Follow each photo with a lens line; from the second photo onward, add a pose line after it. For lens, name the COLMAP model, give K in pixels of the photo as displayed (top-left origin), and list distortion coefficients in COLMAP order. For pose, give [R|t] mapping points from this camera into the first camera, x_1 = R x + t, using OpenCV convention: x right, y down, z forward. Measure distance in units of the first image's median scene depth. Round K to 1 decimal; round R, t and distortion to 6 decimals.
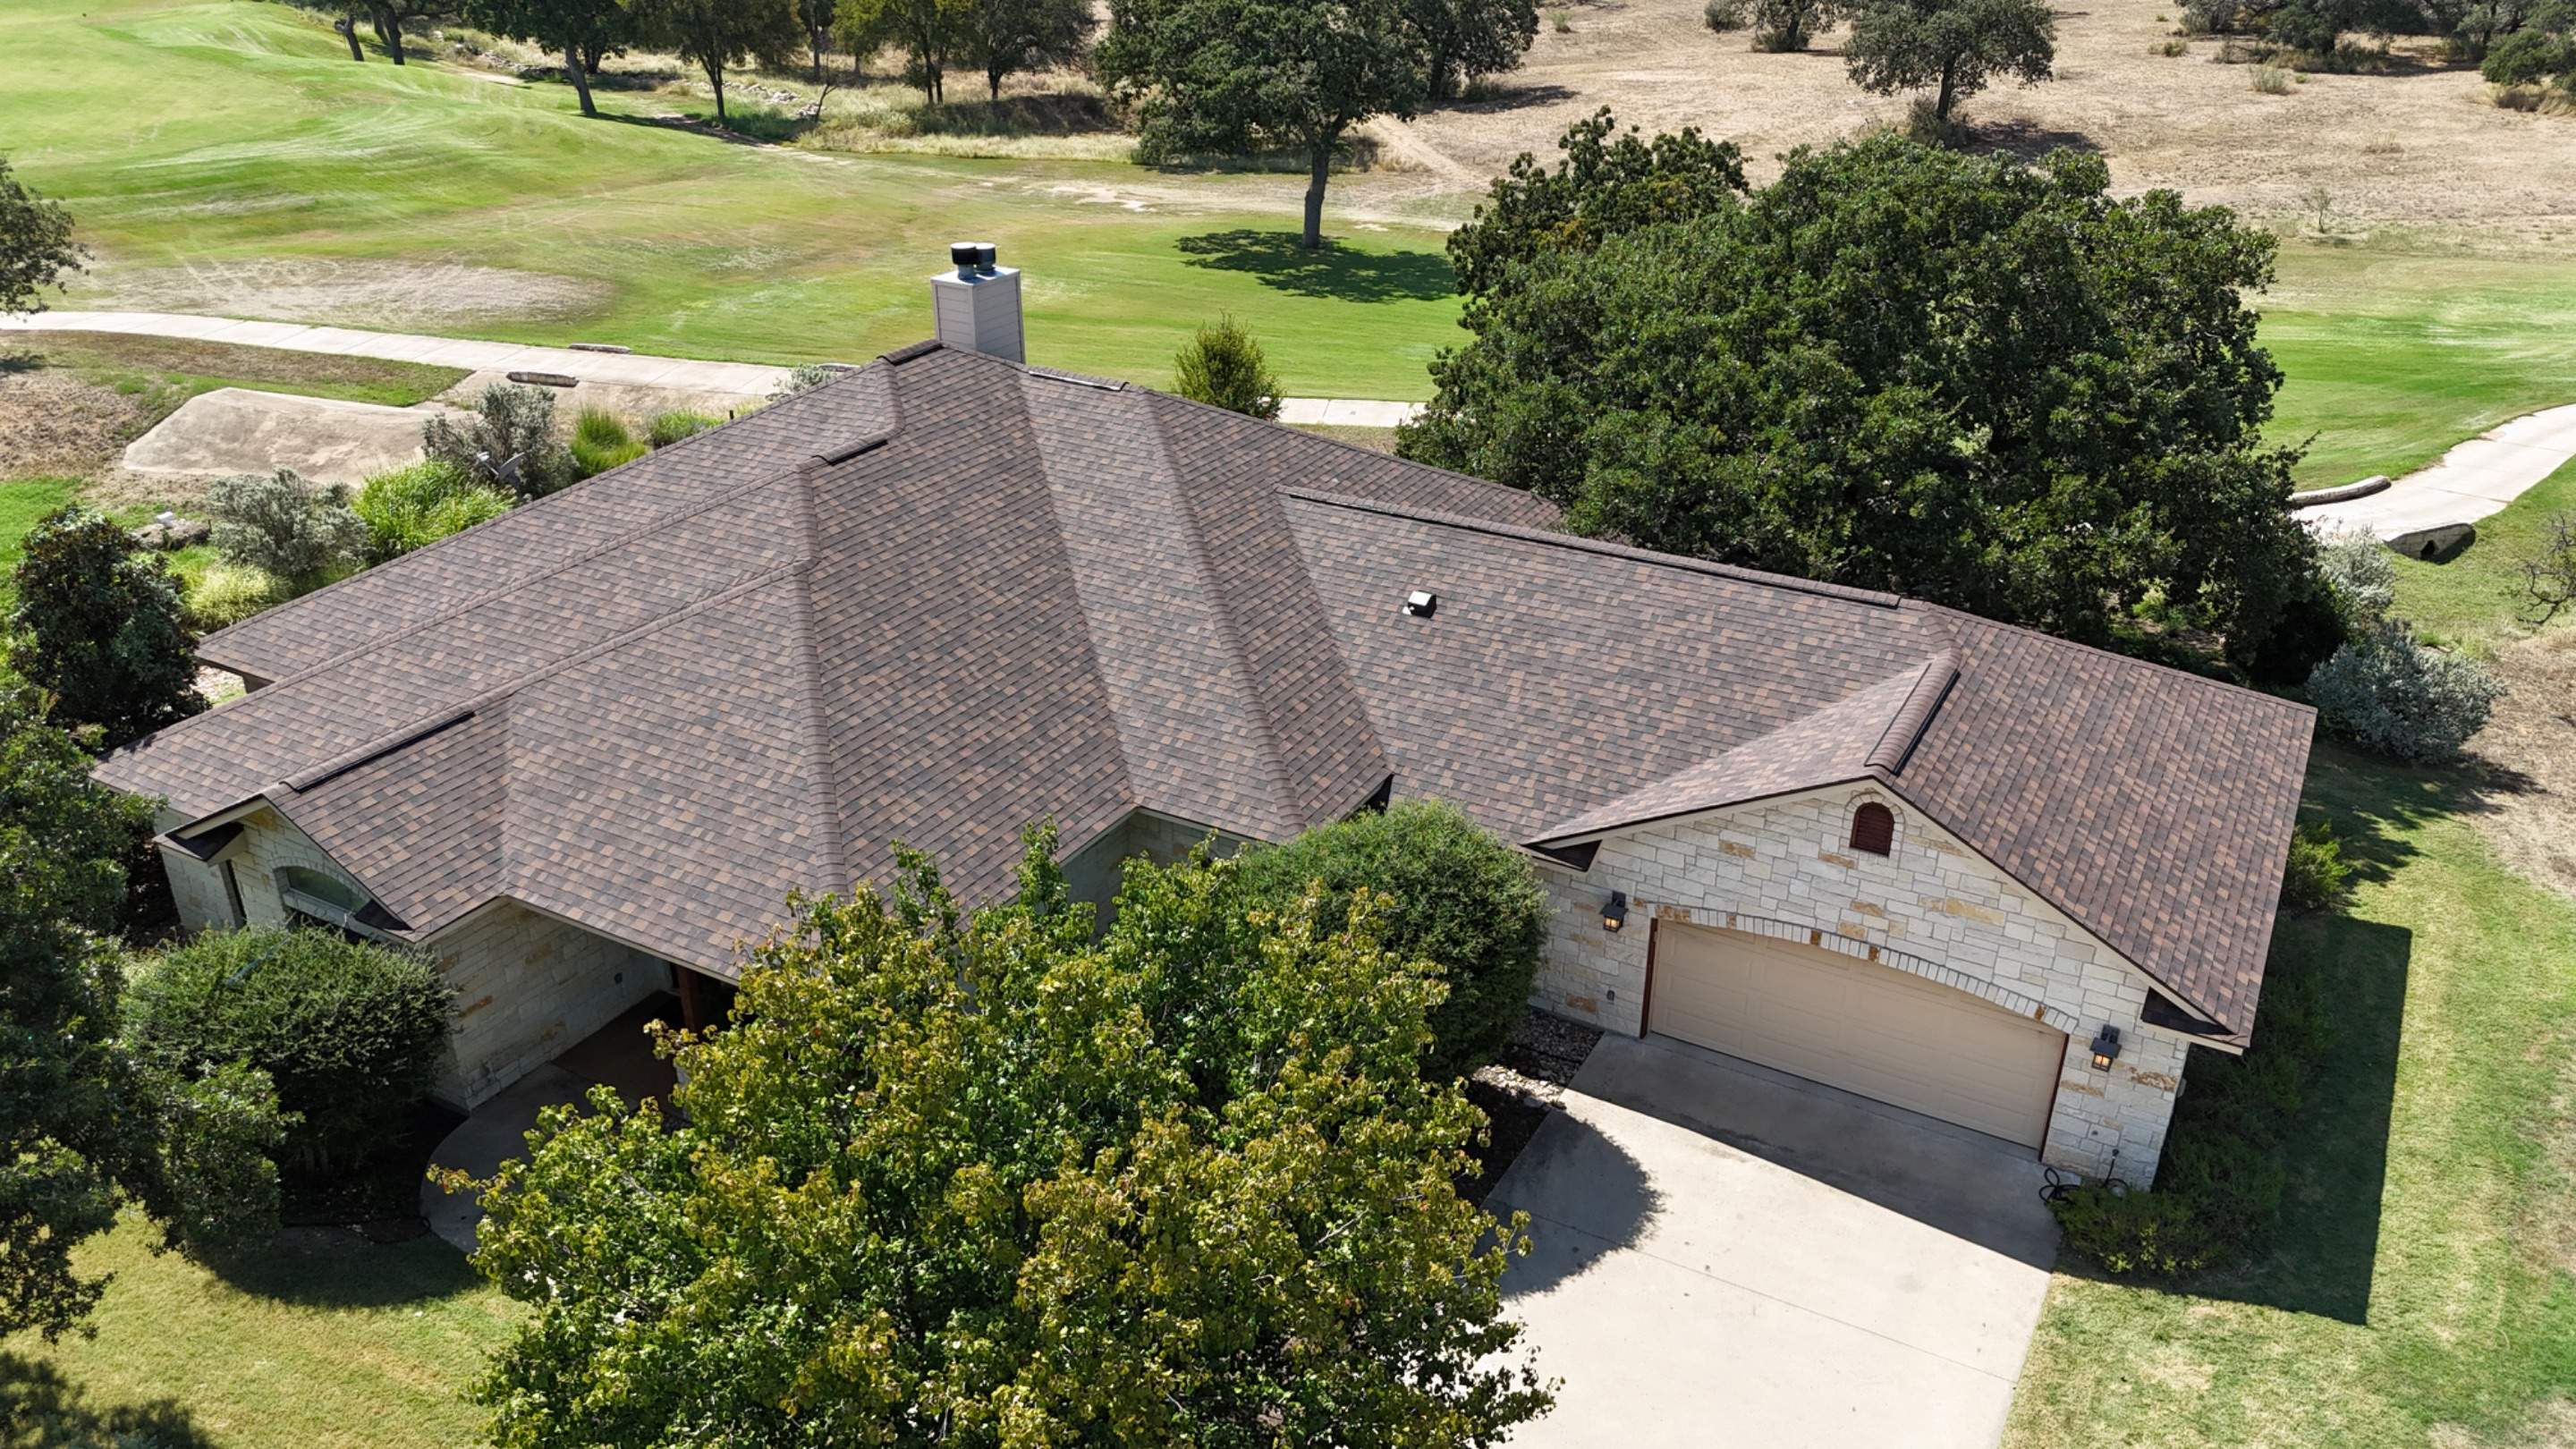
lens RADIAL K [[1837.9, 0, 1277.1], [0, 1837.9, 788.7], [0, 0, 1]] dist [0.132546, -0.155203]
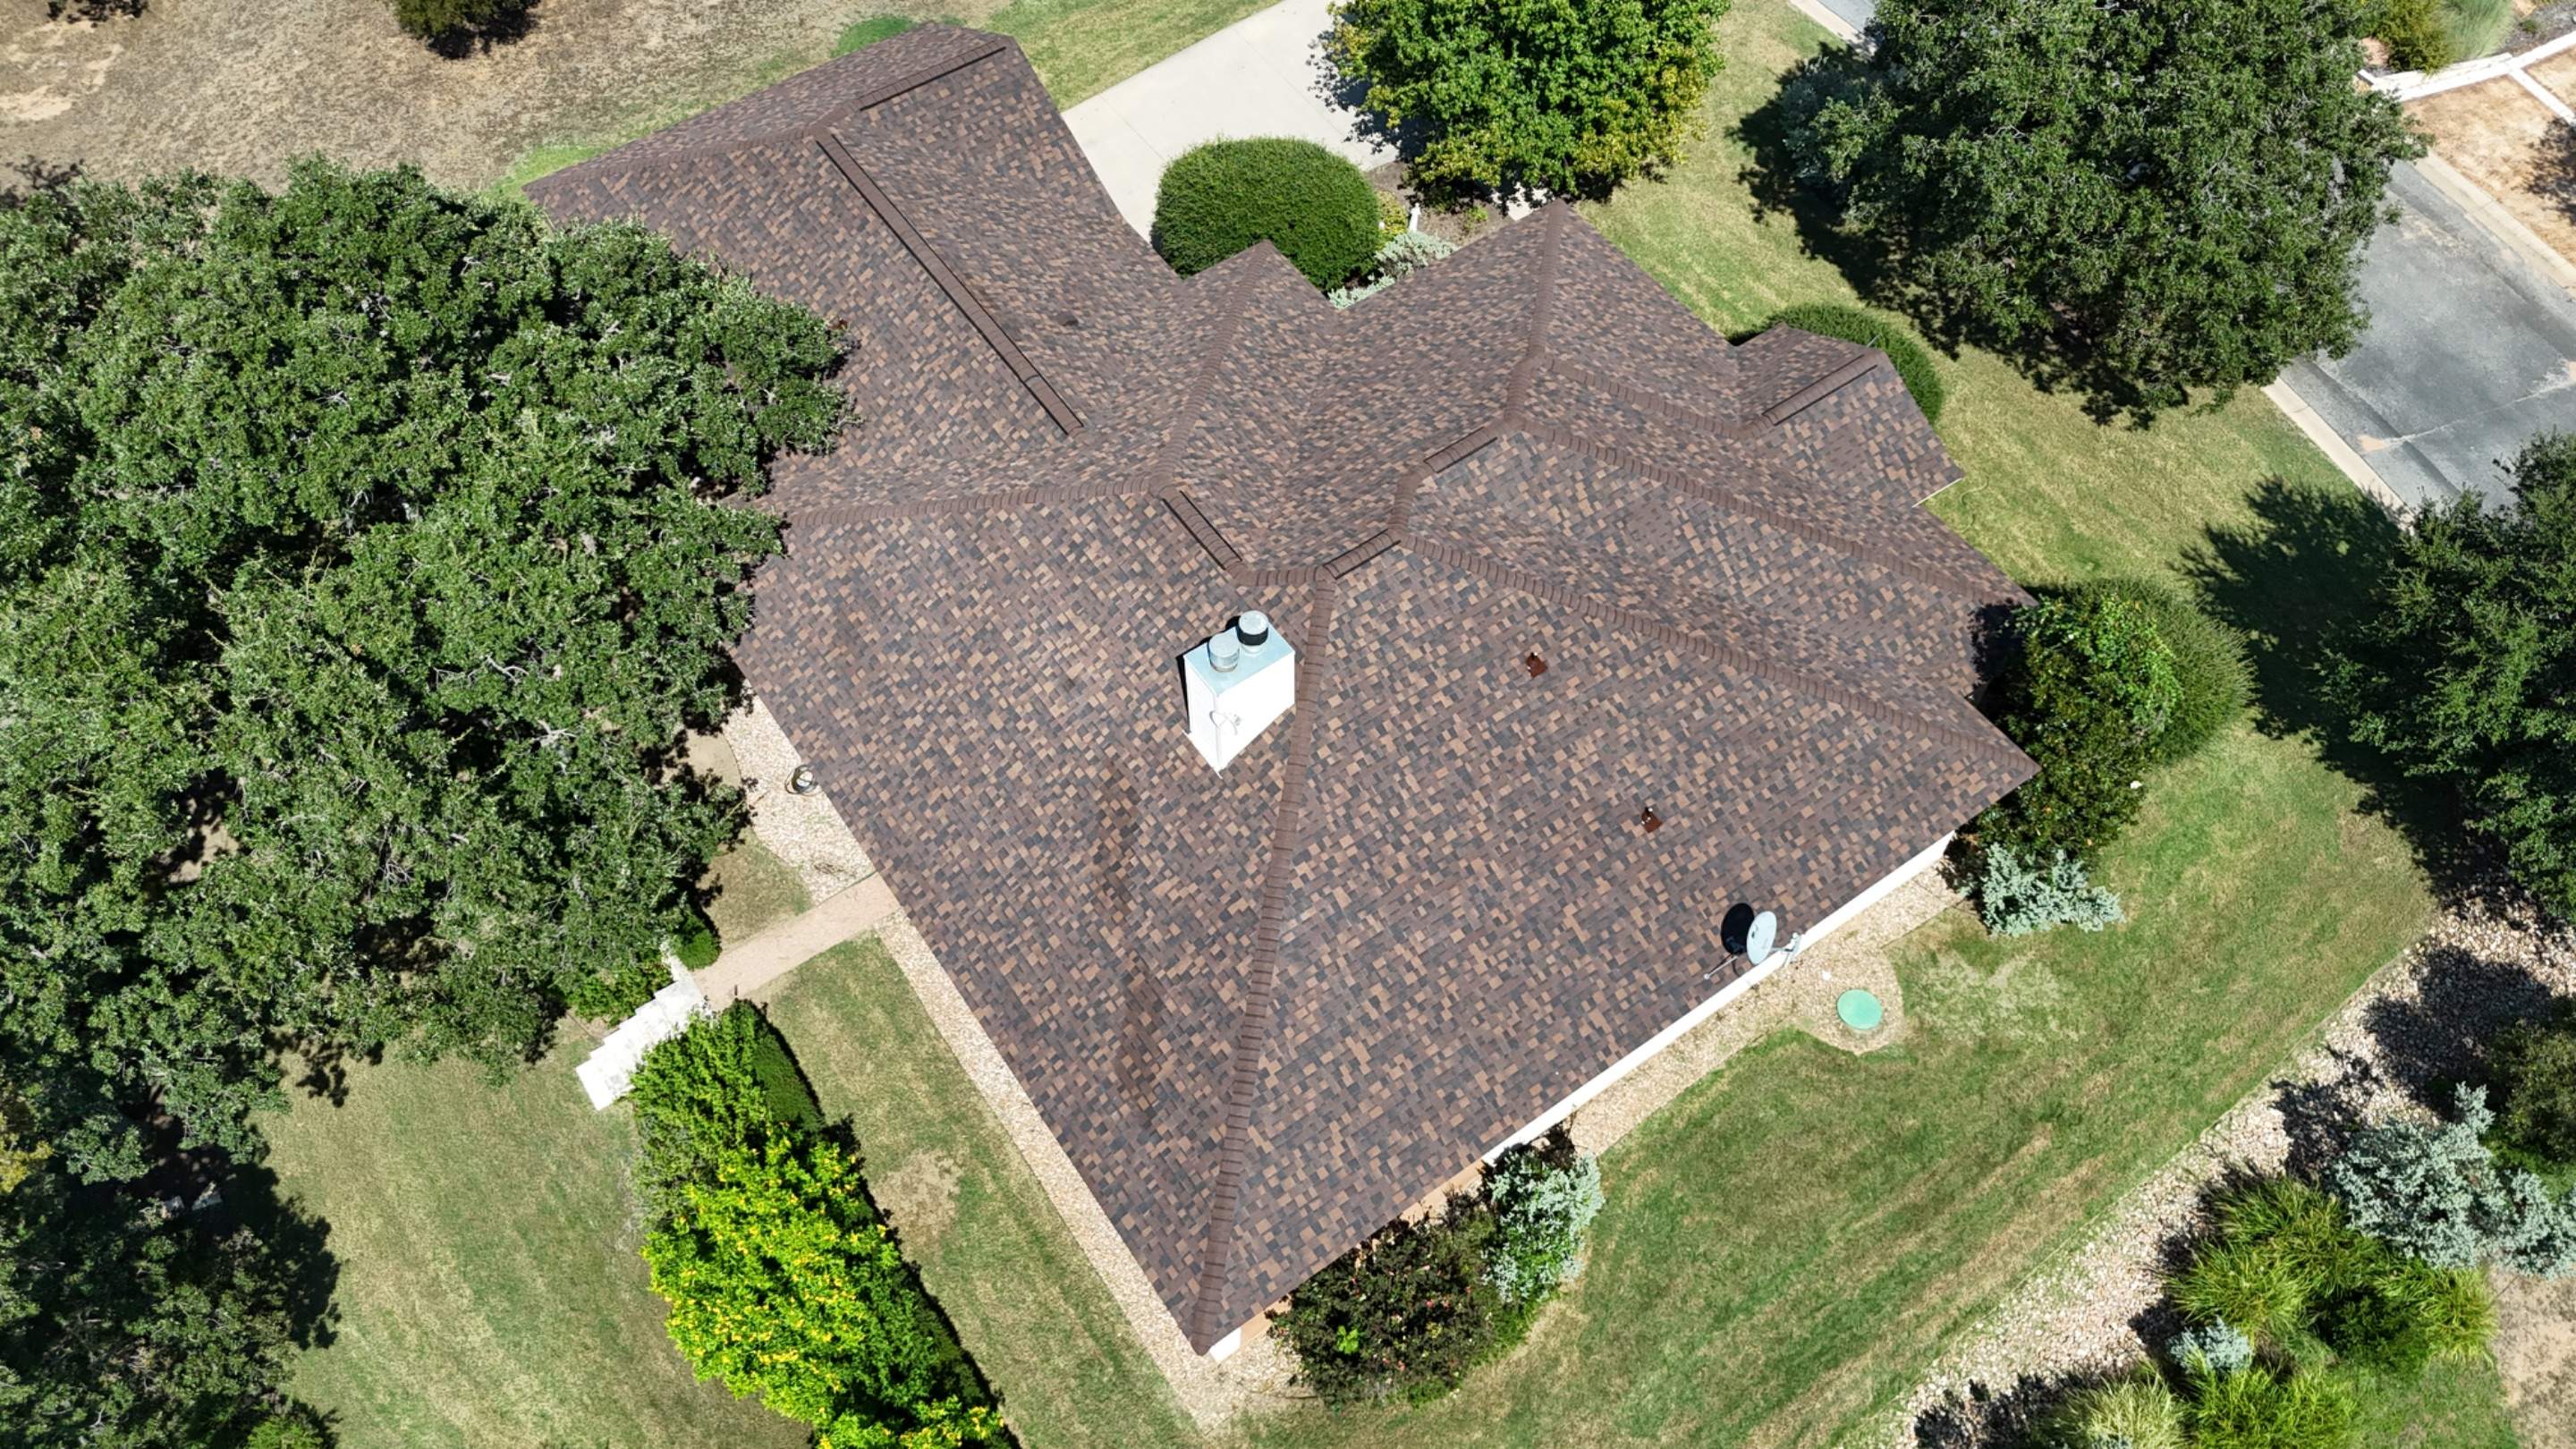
lens RADIAL K [[1899.9, 0, 1295.6], [0, 1899.9, 745.8], [0, 0, 1]] dist [0.087830, -0.080645]
pose [[-0.906762, -0.350256, 0.234741, -0.523264], [0.197779, 0.138360, 0.970433, -1.433328], [-0.372378, 0.926379, -0.056186, 1.403823]]
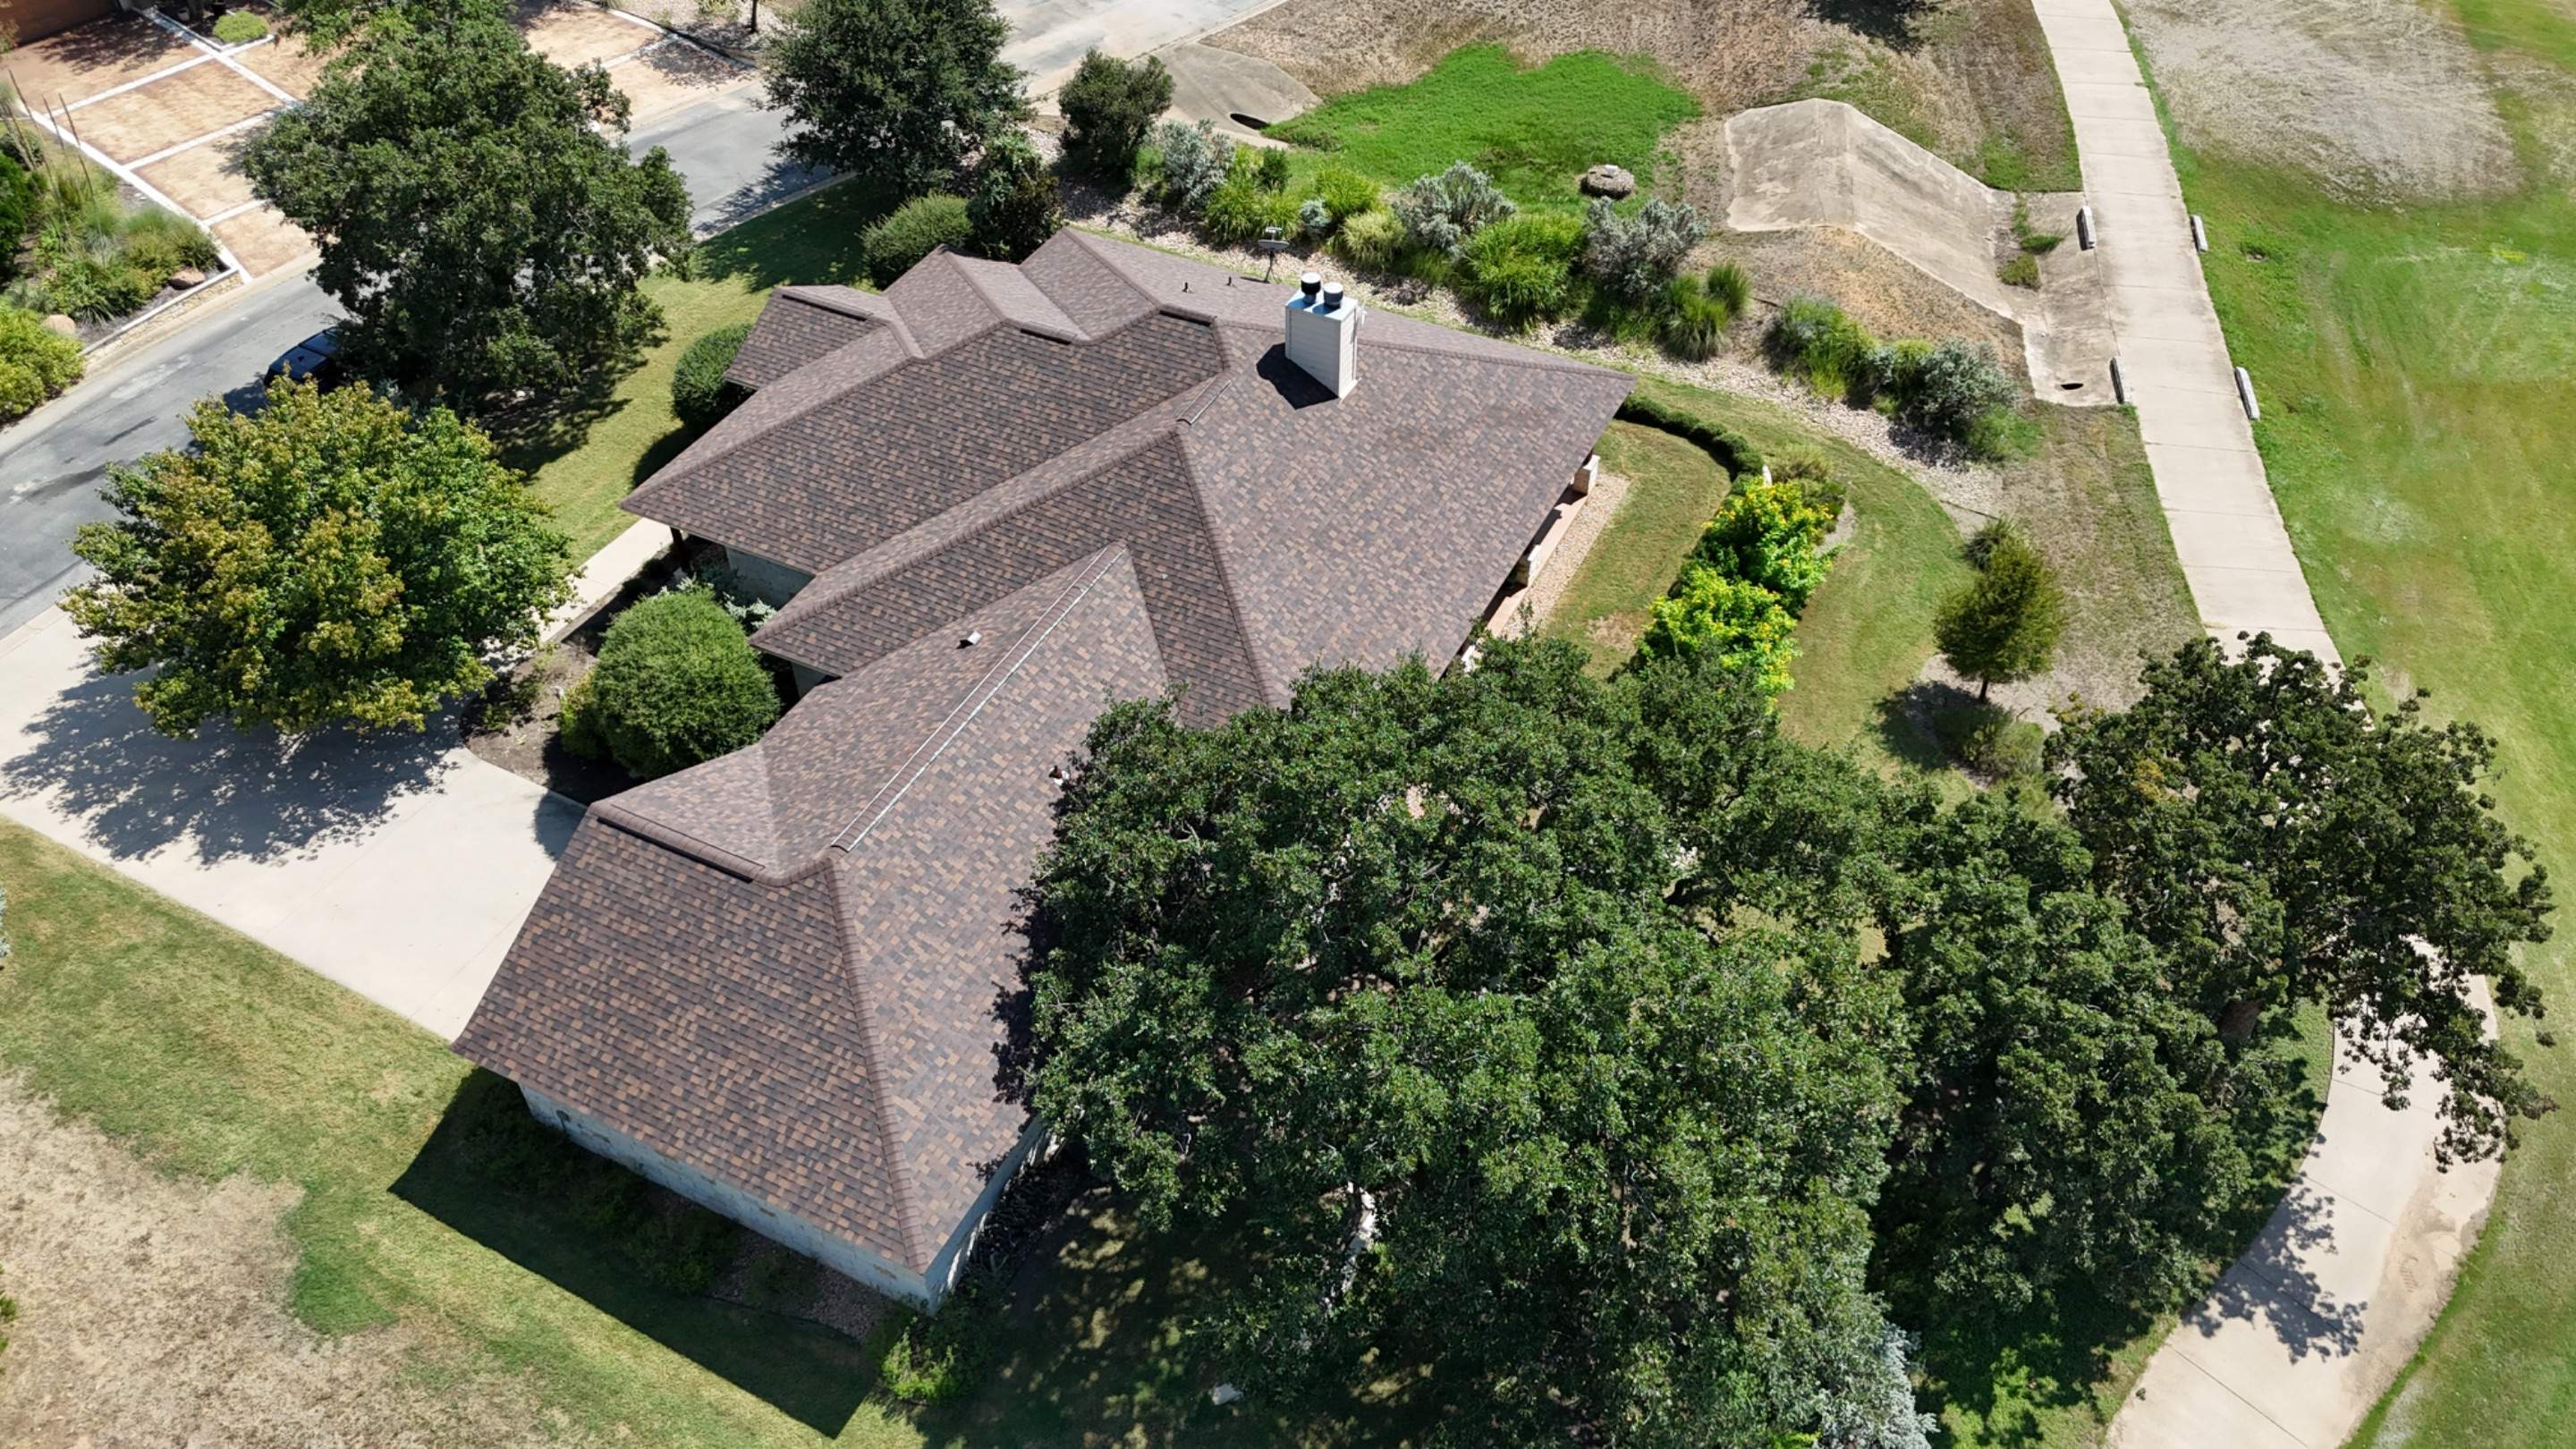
lens RADIAL K [[1863.9, 0, 1278.0], [0, 1863.9, 757.4], [0, 0, 1]] dist [0.106485, -0.119932]
pose [[0.053040, 0.702223, -0.709979, 1.246152], [-0.462676, 0.647342, 0.605706, -1.086646], [0.884939, 0.296364, 0.359236, 0.792084]]
